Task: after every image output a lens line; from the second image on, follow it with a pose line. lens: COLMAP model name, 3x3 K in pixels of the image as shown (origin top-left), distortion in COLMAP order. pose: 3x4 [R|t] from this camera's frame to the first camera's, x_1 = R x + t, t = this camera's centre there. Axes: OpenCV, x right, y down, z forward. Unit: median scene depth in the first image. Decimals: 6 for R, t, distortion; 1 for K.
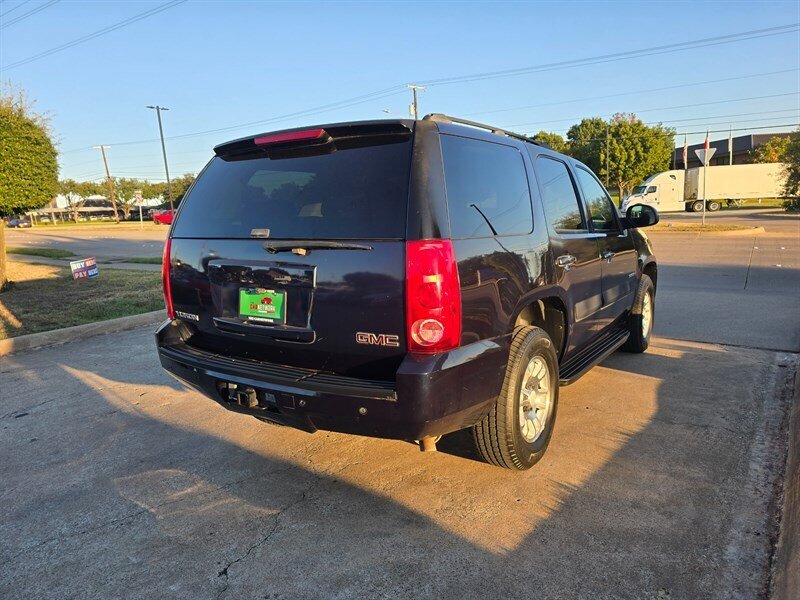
lens RADIAL K [[532.6, 0, 414.4], [0, 532.6, 305.1], [0, 0, 1]] dist [0.051307, -0.044185]
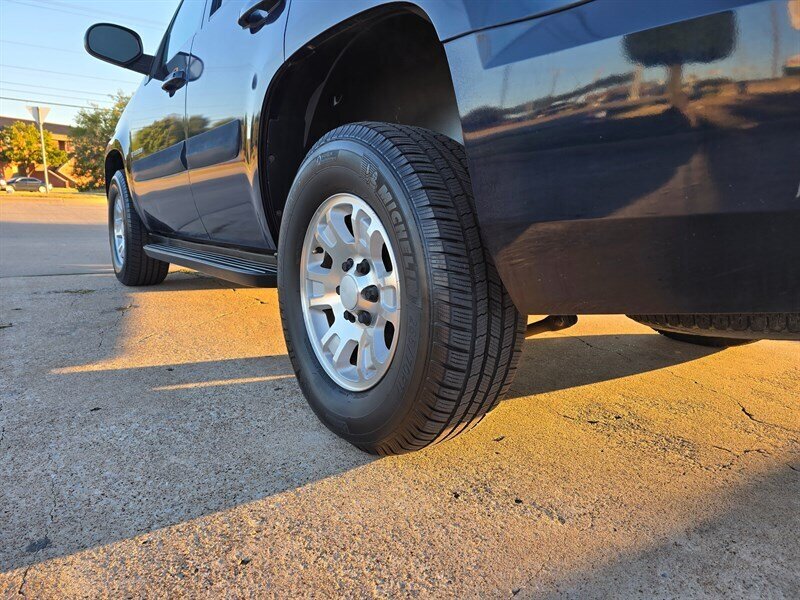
lens RADIAL K [[532.9, 0, 406.0], [0, 532.9, 296.4], [0, 0, 1]] dist [0.051855, -0.051434]
pose [[0.358049, -0.122327, 0.925655, -0.811239], [0.121071, 0.989093, 0.083879, 0.128282], [-0.925820, 0.082037, 0.368955, 1.330076]]
